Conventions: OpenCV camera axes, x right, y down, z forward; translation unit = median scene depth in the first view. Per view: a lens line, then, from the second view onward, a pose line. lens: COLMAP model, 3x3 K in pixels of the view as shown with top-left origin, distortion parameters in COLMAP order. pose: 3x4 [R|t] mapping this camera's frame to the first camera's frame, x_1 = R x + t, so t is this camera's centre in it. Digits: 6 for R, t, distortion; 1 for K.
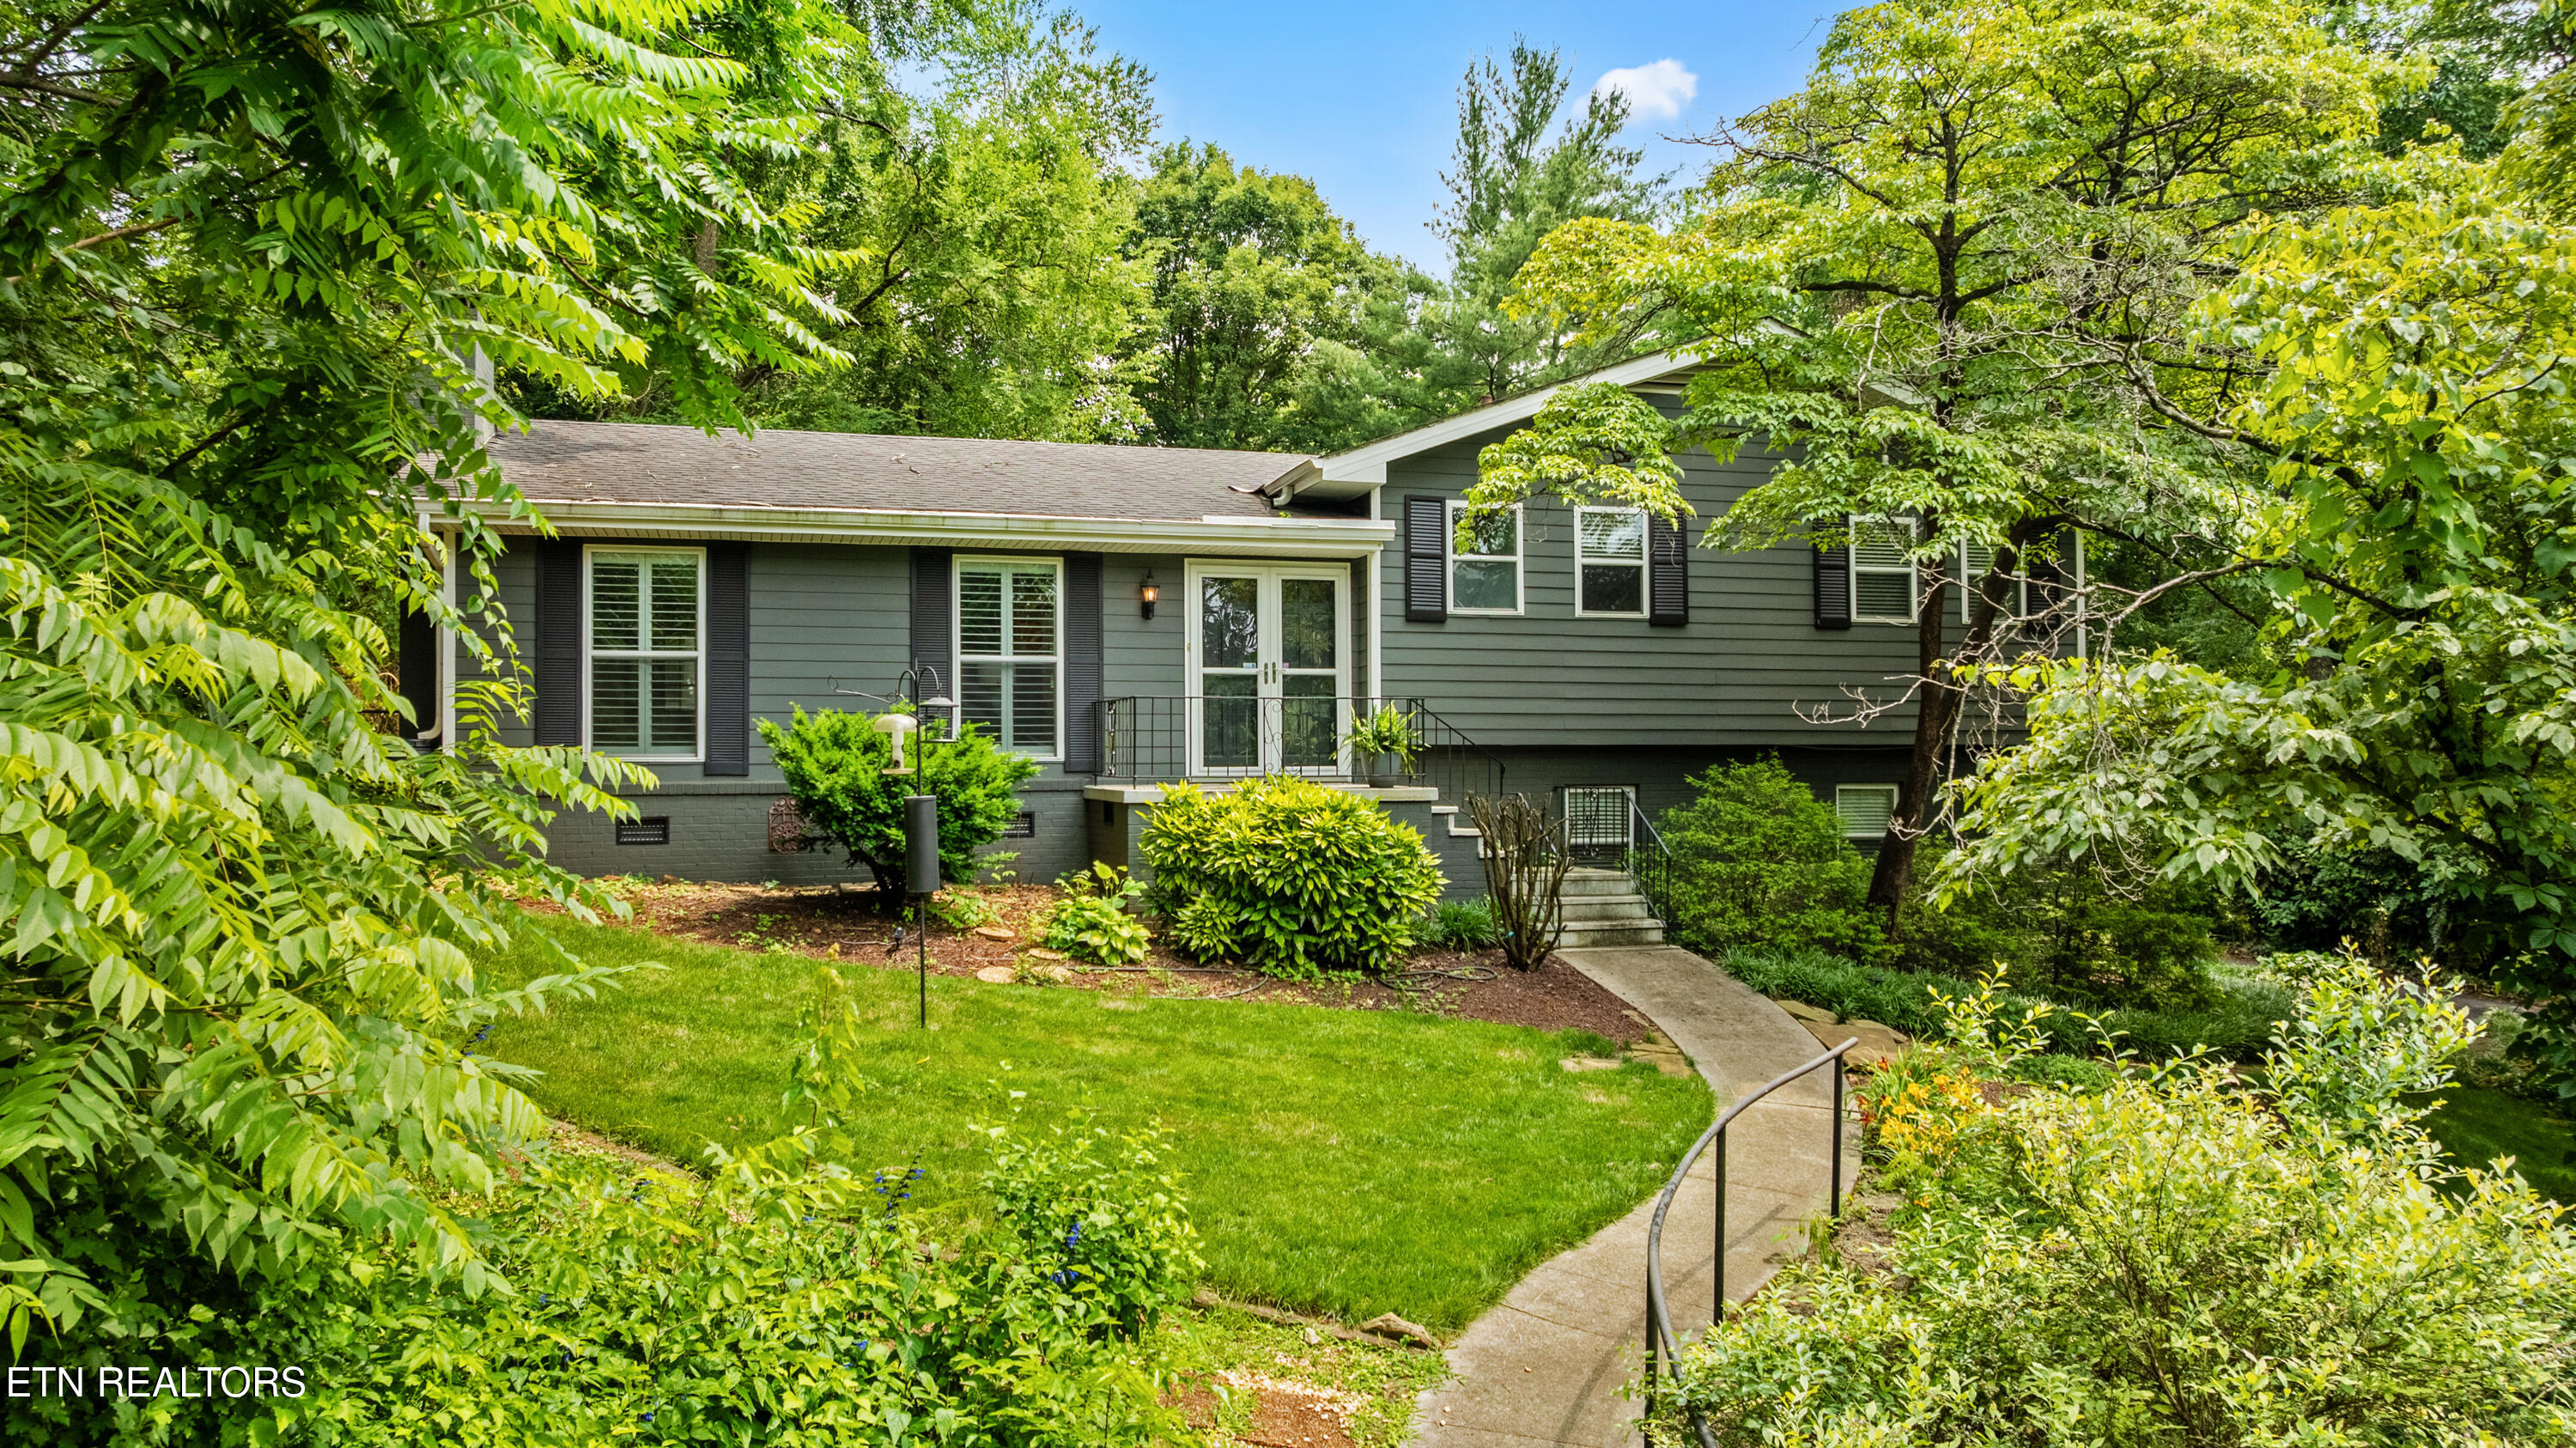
lens RADIAL K [[1864.5, 0, 1288.0], [0, 1864.5, 724.0], [0, 0, 1]] dist [0.006205, 0.001177]
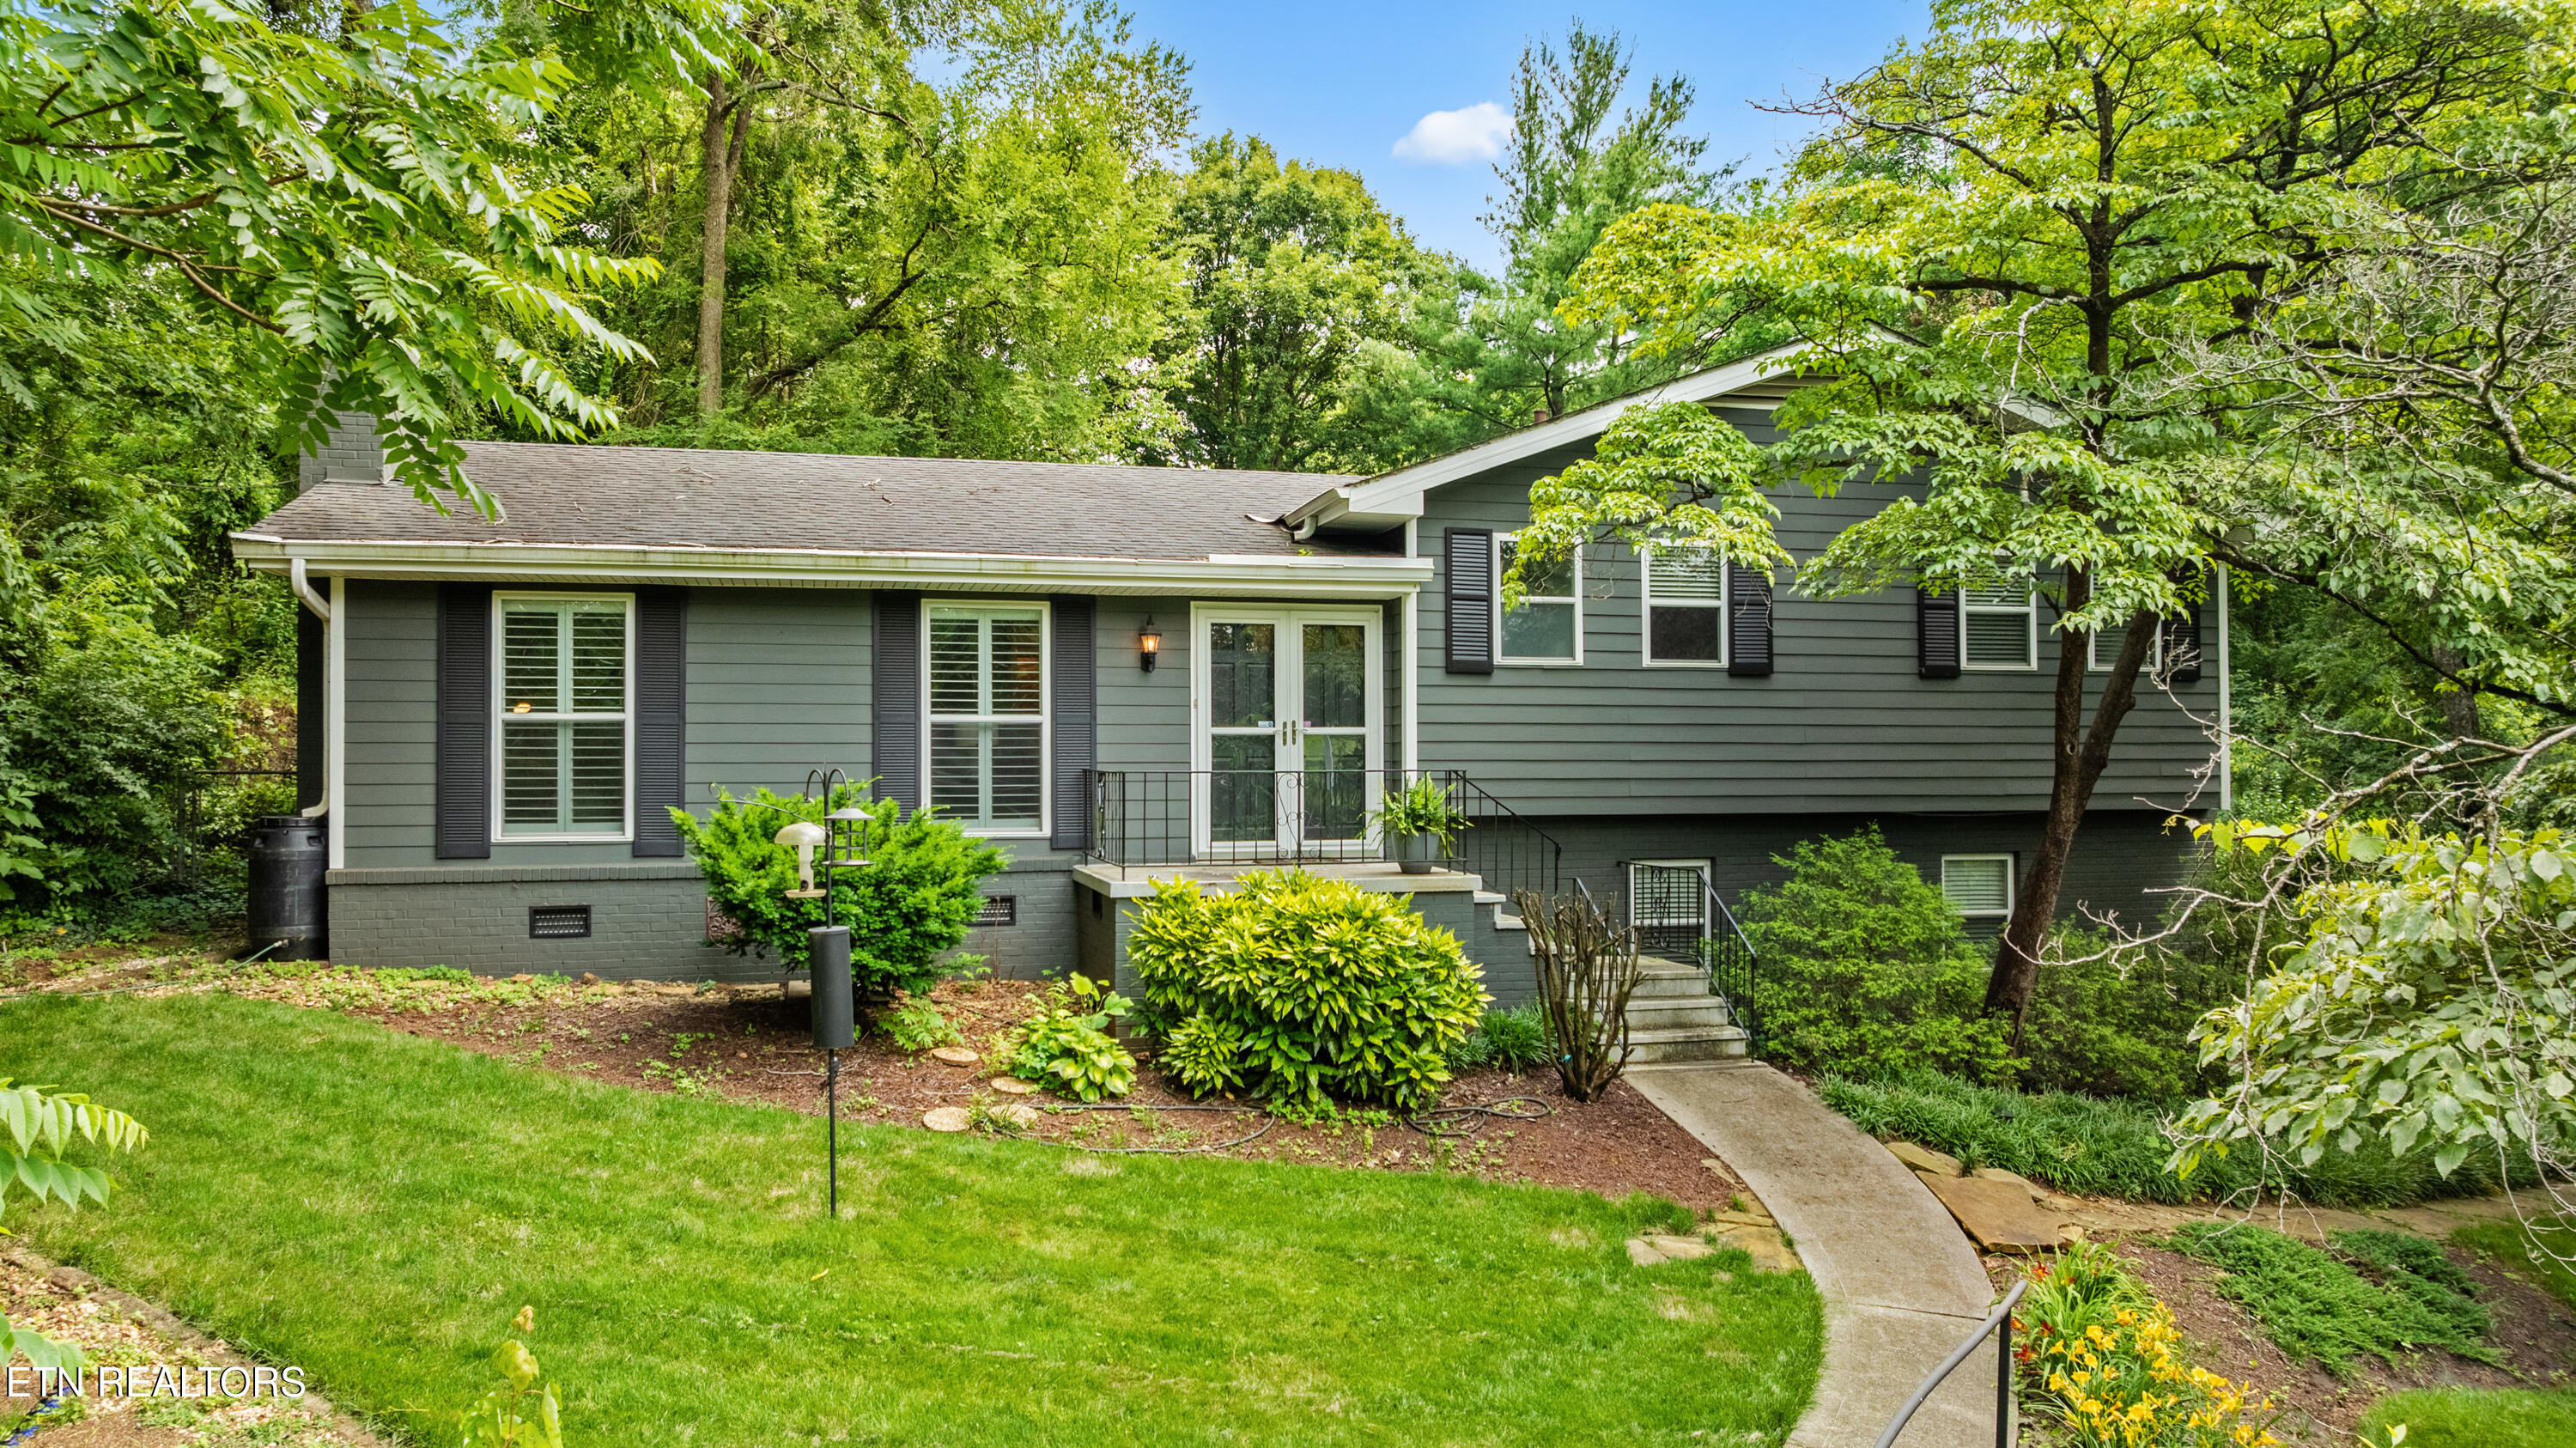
lens RADIAL K [[1837.9, 0, 1288.0], [0, 1837.9, 724.0], [0, 0, 1]] dist [-0.009804, 0.037323]
pose [[0.999510, 0.001914, -0.031239, 0.017645], [-0.001757, 0.999986, 0.005044, -0.038275], [0.031248, -0.004987, 0.999499, 0.154544]]
